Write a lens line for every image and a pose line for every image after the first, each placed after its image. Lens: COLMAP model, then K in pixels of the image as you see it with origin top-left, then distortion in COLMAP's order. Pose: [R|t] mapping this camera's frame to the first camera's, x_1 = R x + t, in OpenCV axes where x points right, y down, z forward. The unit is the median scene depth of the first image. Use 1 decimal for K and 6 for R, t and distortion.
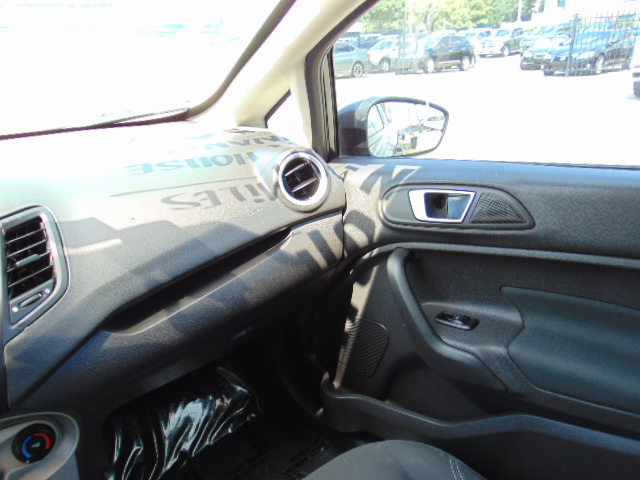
lens RADIAL K [[471.7, 0, 324.8], [0, 471.7, 243.2], [0, 0, 1]] dist [-0.001688, 0.025540]
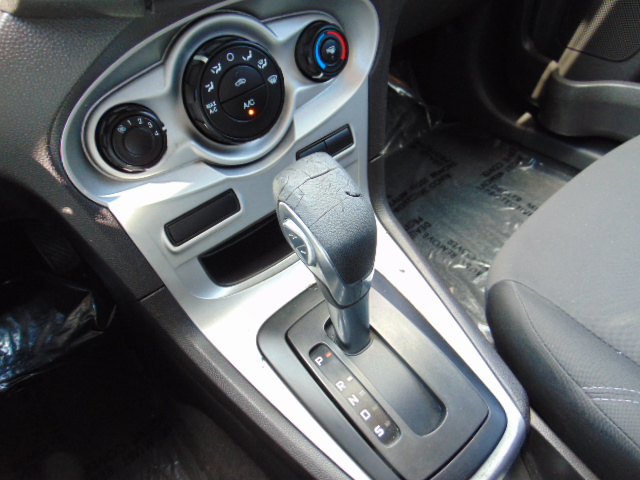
lens RADIAL K [[471.7, 0, 330.8], [0, 471.7, 234.5], [0, 0, 1]] dist [-0.001688, 0.025540]
pose [[0.998480, 0.018701, -0.051842, -0.393277], [0.004301, 0.911356, 0.411596, 0.268687], [0.054944, -0.411193, 0.909891, 0.215218]]
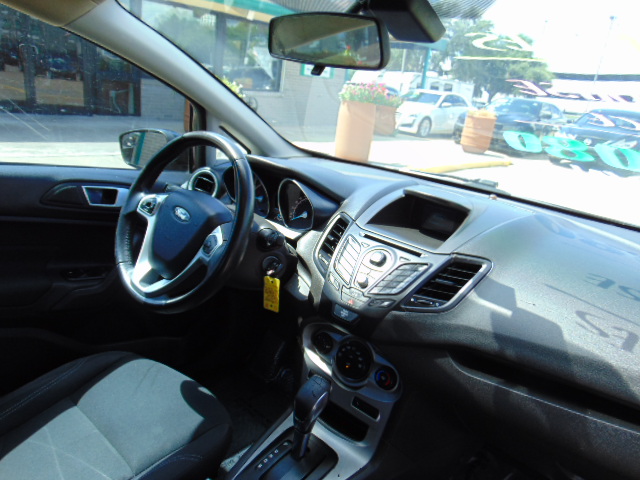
lens RADIAL K [[471.7, 0, 313.7], [0, 471.7, 239.8], [0, 0, 1]] dist [-0.001688, 0.025540]
pose [[0.062203, 0.363007, -0.929708, 0.476476], [-0.484700, 0.825276, 0.289802, -0.212985], [0.872466, 0.432603, 0.227284, 0.159824]]
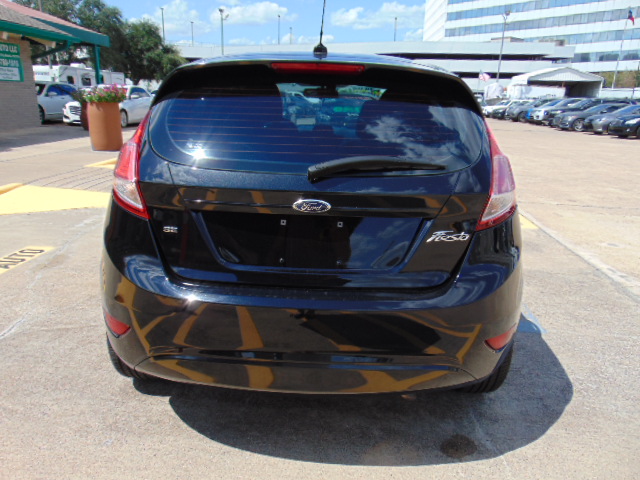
lens RADIAL K [[471.7, 0, 318.6], [0, 471.7, 243.0], [0, 0, 1]] dist [-0.001688, 0.025540]
pose [[0.706726, 0.270844, -0.653592, 2.824454], [-0.323926, 0.945175, 0.041414, 0.866287], [0.628976, 0.182447, 0.755713, -2.858226]]
